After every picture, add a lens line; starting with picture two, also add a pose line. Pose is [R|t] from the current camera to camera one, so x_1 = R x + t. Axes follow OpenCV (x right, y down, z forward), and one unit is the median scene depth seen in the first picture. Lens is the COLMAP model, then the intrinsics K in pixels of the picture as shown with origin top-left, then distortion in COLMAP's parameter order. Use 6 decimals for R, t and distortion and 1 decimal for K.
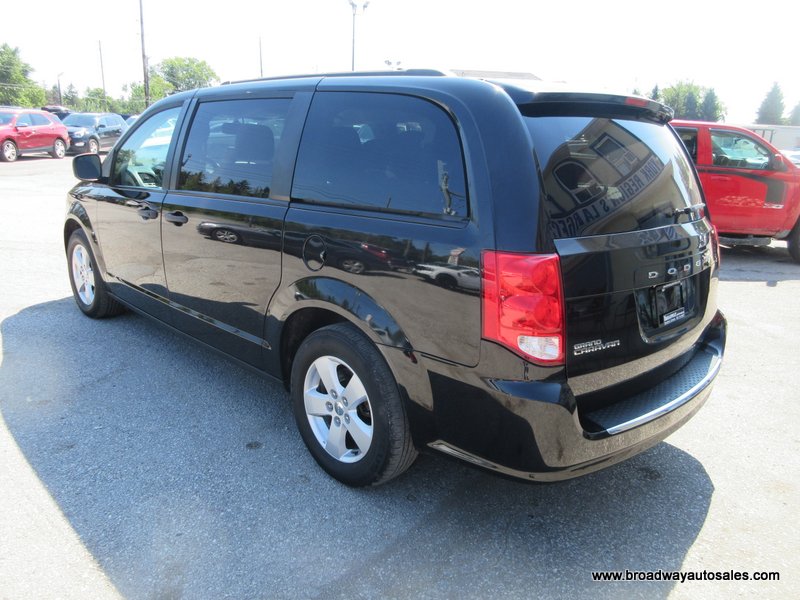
lens RADIAL K [[601.7, 0, 400.8], [0, 601.7, 296.0], [0, 0, 1]] dist [0.009537, -0.003664]
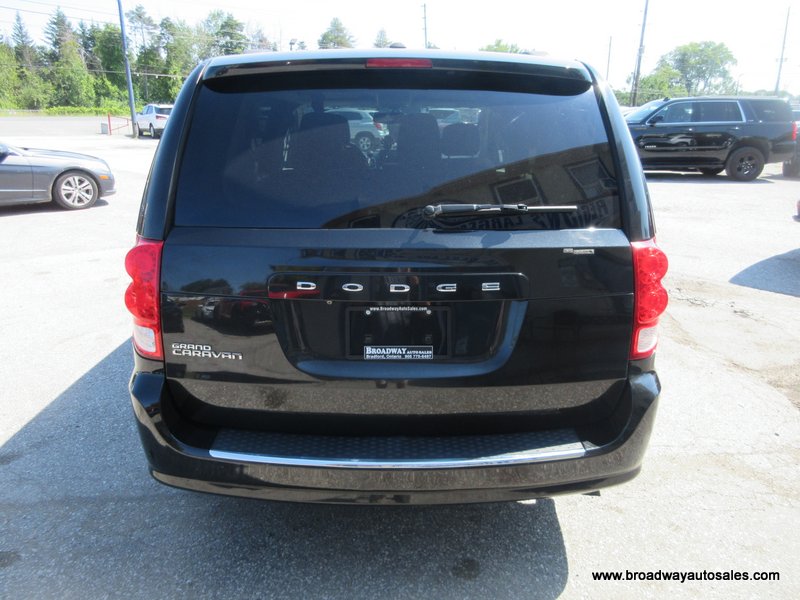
lens RADIAL K [[601.7, 0, 400.8], [0, 601.7, 296.0], [0, 0, 1]] dist [0.009537, -0.003664]
pose [[0.725654, 0.164624, -0.668075, 0.948474], [-0.154657, 0.985135, 0.074766, -0.092607], [0.670453, 0.049069, 0.740328, 0.458439]]
